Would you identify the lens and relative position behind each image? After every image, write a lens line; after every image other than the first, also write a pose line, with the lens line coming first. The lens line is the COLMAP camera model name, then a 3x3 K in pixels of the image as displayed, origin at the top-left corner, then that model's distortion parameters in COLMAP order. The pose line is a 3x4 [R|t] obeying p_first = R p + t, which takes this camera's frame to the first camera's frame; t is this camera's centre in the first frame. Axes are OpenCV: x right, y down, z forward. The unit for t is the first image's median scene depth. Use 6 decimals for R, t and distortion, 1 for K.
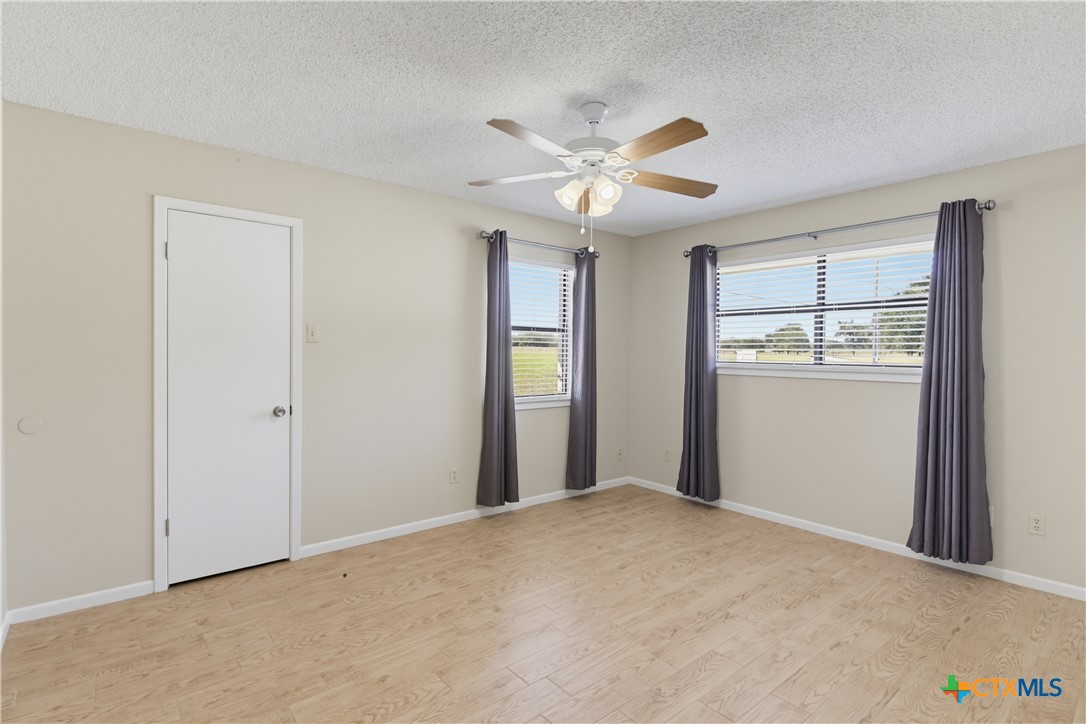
lens RADIAL K [[530.9, 0, 547.2], [0, 530.9, 362.5], [0, 0, 1]] dist [0.005813, -0.007278]
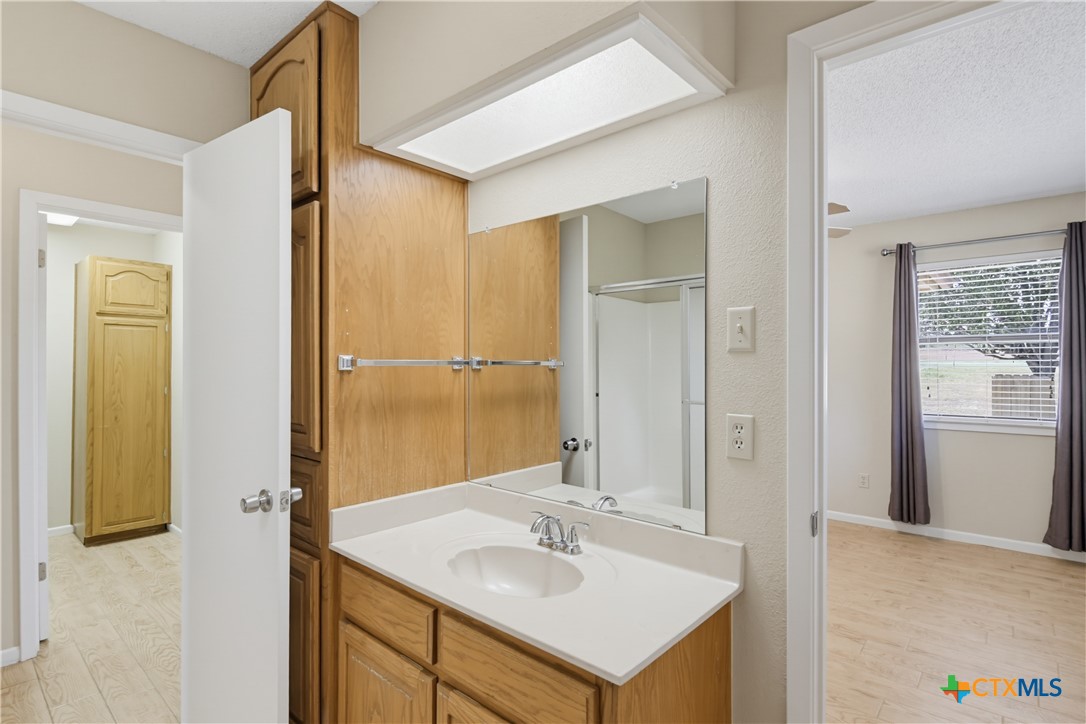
lens RADIAL K [[530.9, 0, 540.9], [0, 530.9, 363.0], [0, 0, 1]] dist [0.005813, -0.007278]
pose [[0.151421, -0.012018, -0.988396, 0.816035], [-0.013804, 0.999803, -0.014271, -0.001308], [0.988373, 0.015804, 0.151225, 0.190536]]
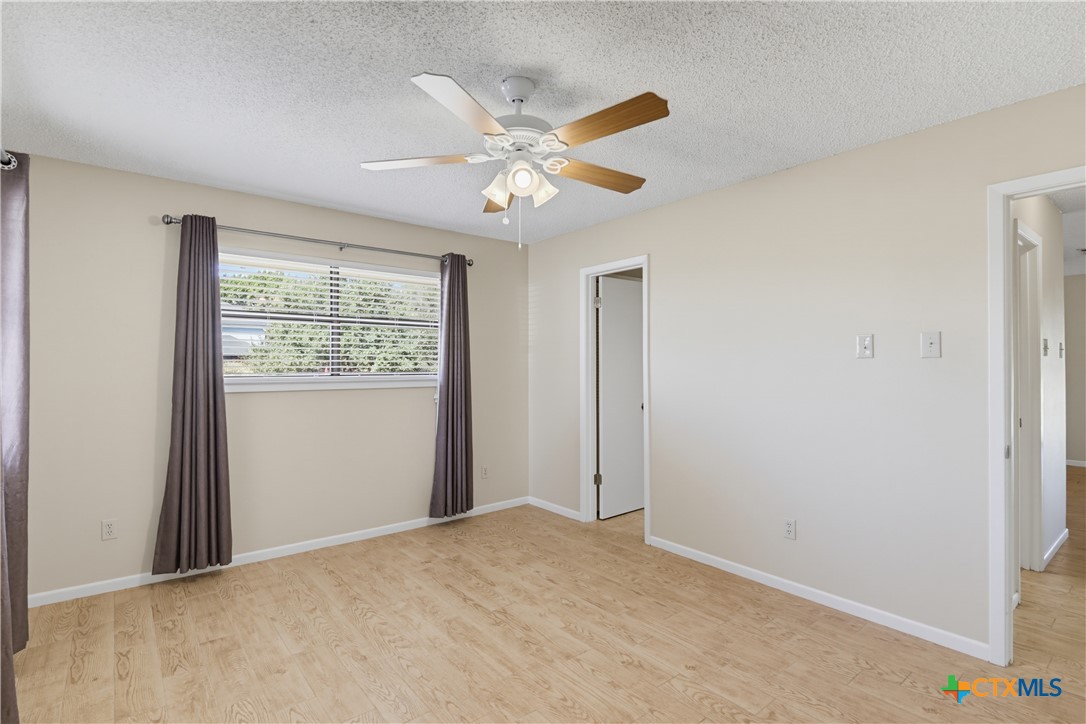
lens RADIAL K [[530.9, 0, 542.5], [0, 530.9, 350.8], [0, 0, 1]] dist [0.005813, -0.007278]
pose [[0.014288, 0.015695, 0.999775, -0.490302], [0.024135, 0.999580, -0.016037, -0.016827], [-0.999607, 0.024359, 0.013903, 0.601396]]
